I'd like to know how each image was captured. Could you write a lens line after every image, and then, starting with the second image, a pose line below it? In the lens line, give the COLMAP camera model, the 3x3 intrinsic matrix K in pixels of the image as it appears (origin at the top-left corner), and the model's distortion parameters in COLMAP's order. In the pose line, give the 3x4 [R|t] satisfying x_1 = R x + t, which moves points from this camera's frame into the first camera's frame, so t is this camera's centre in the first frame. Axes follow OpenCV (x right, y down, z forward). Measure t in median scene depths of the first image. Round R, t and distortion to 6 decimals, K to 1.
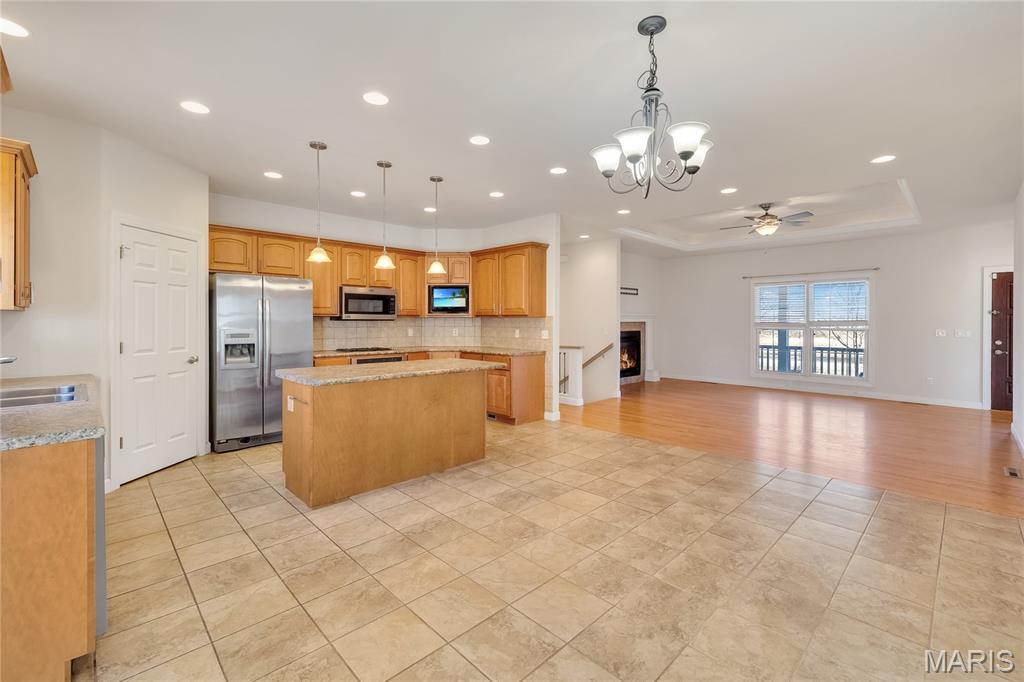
lens RADIAL K [[441.5, 0, 523.9], [0, 441.5, 321.9], [0, 0, 1]] dist [0.000034, 0.000030]
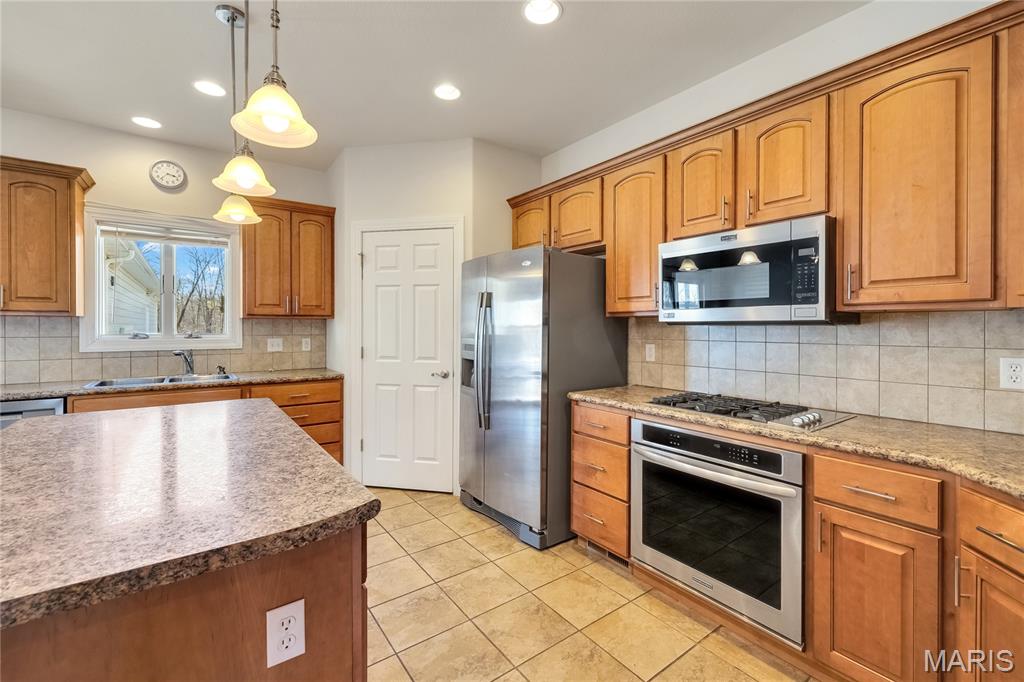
lens RADIAL K [[435.0, 0, 509.2], [0, 435.0, 337.0], [0, 0, 1]] dist [-0.001356, -0.000285]
pose [[-0.159600, 0.022317, -0.986929, 0.021531], [-0.002798, 0.999730, 0.023059, -0.000711], [0.987178, 0.006441, -0.159495, 0.848758]]
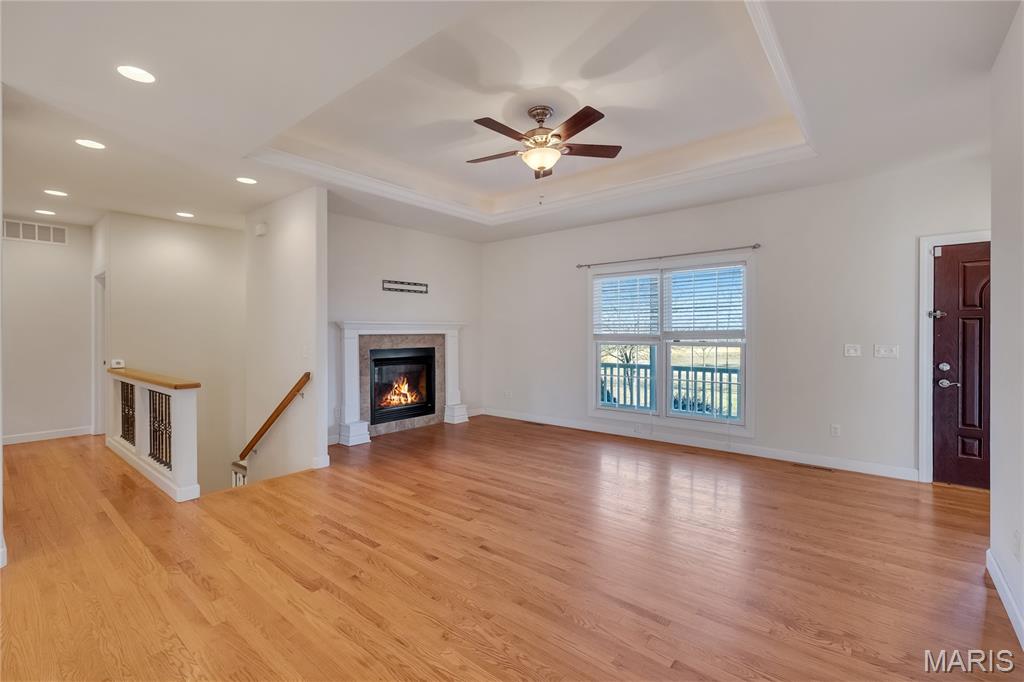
lens RADIAL K [[435.0, 0, 509.2], [0, 435.0, 337.0], [0, 0, 1]] dist [-0.001356, -0.000285]
pose [[0.997272, -0.006764, 0.073505, 0.519756], [0.006247, 0.999954, 0.007265, 0.000394], [-0.073551, -0.006786, 0.997268, 0.531162]]
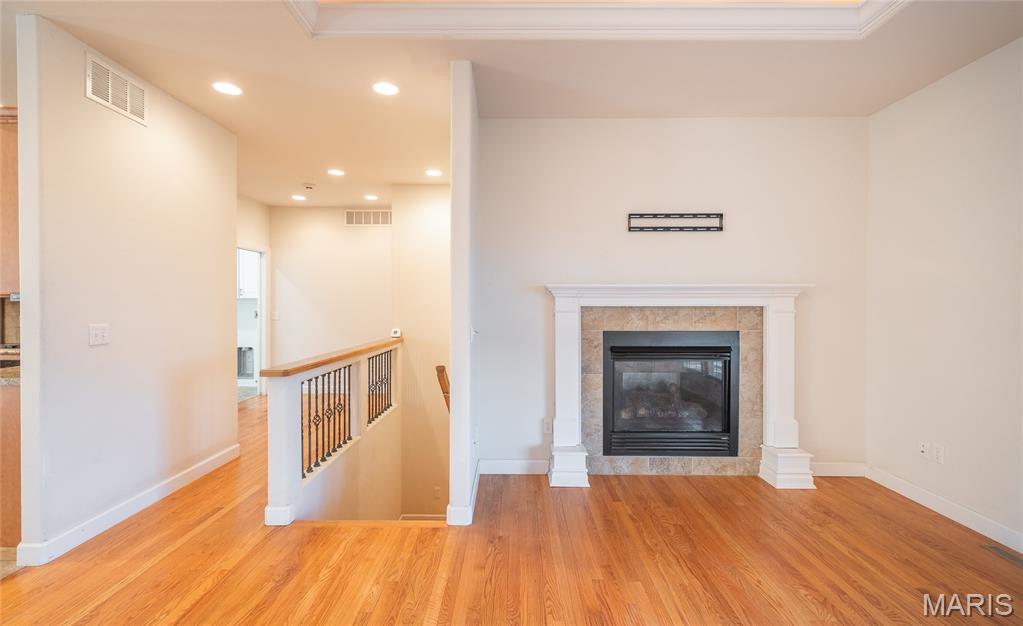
lens RADIAL K [[434.4, 0, 517.9], [0, 434.4, 309.7], [0, 0, 1]] dist [0.000505, -0.000026]
pose [[0.705877, 0.007081, -0.708299, 0.610754], [-0.002056, 0.999966, 0.007947, 0.000034], [0.708331, -0.004153, 0.705868, 0.995915]]
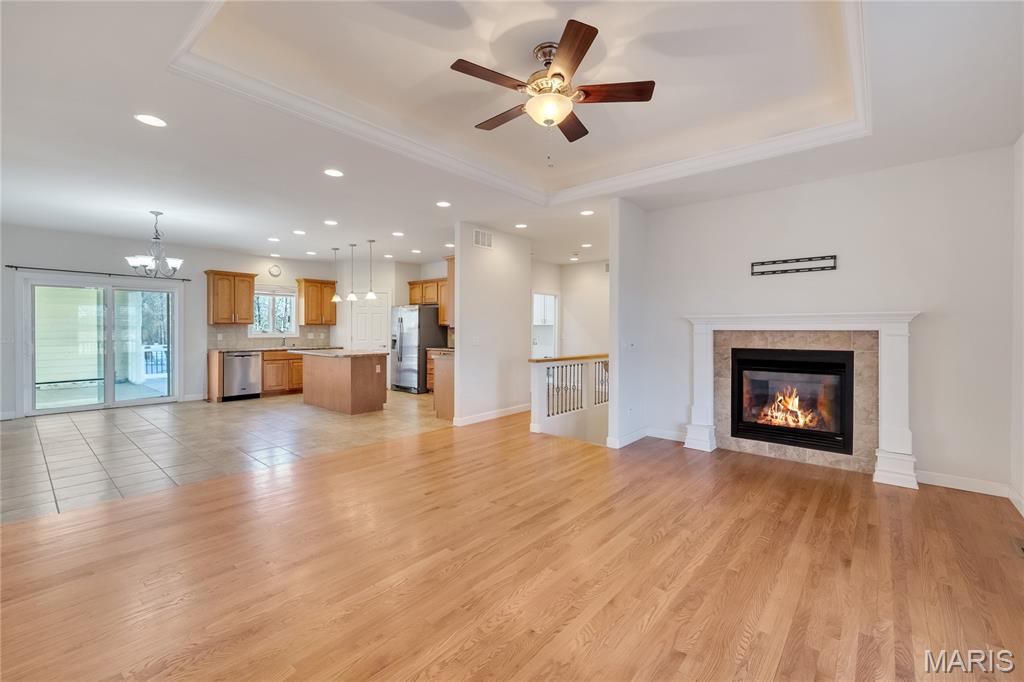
lens RADIAL K [[431.7, 0, 509.8], [0, 431.7, 331.9], [0, 0, 1]] dist [-0.000091, 0.000257]
pose [[0.071925, 0.004581, -0.997400, 1.038882], [-0.005198, 0.999978, 0.004218, 0.001686], [0.997397, 0.004881, 0.071947, 1.011501]]
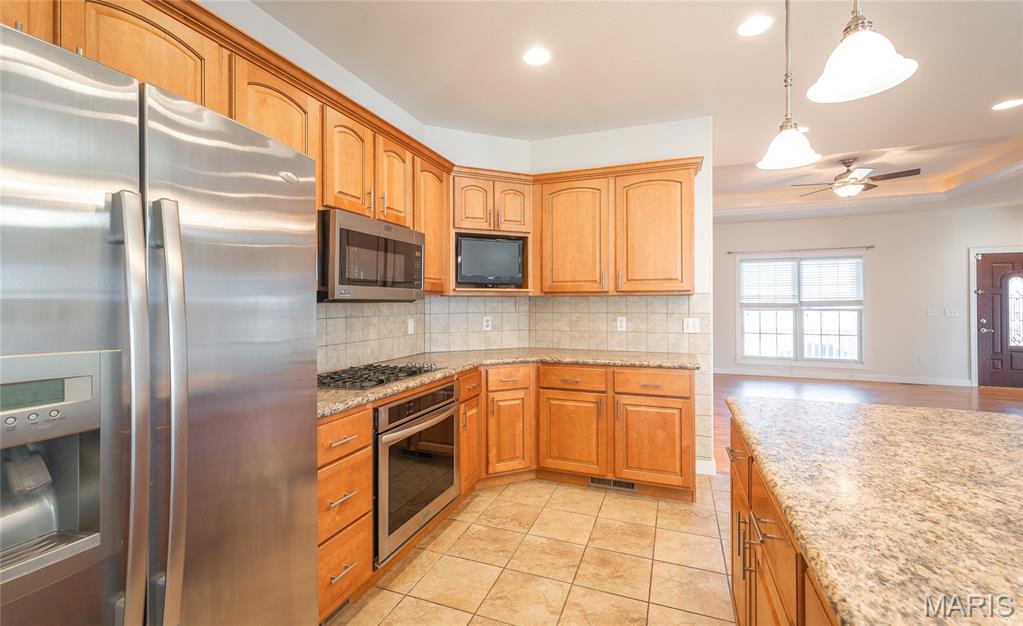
lens RADIAL K [[433.9, 0, 512.3], [0, 433.9, 298.2], [0, 0, 1]] dist [0.001567, 0.000157]
pose [[0.917649, -0.000786, 0.397392, -0.383207], [0.006840, 0.999881, -0.013815, -0.000156], [-0.397334, 0.015396, 0.917545, 0.560879]]
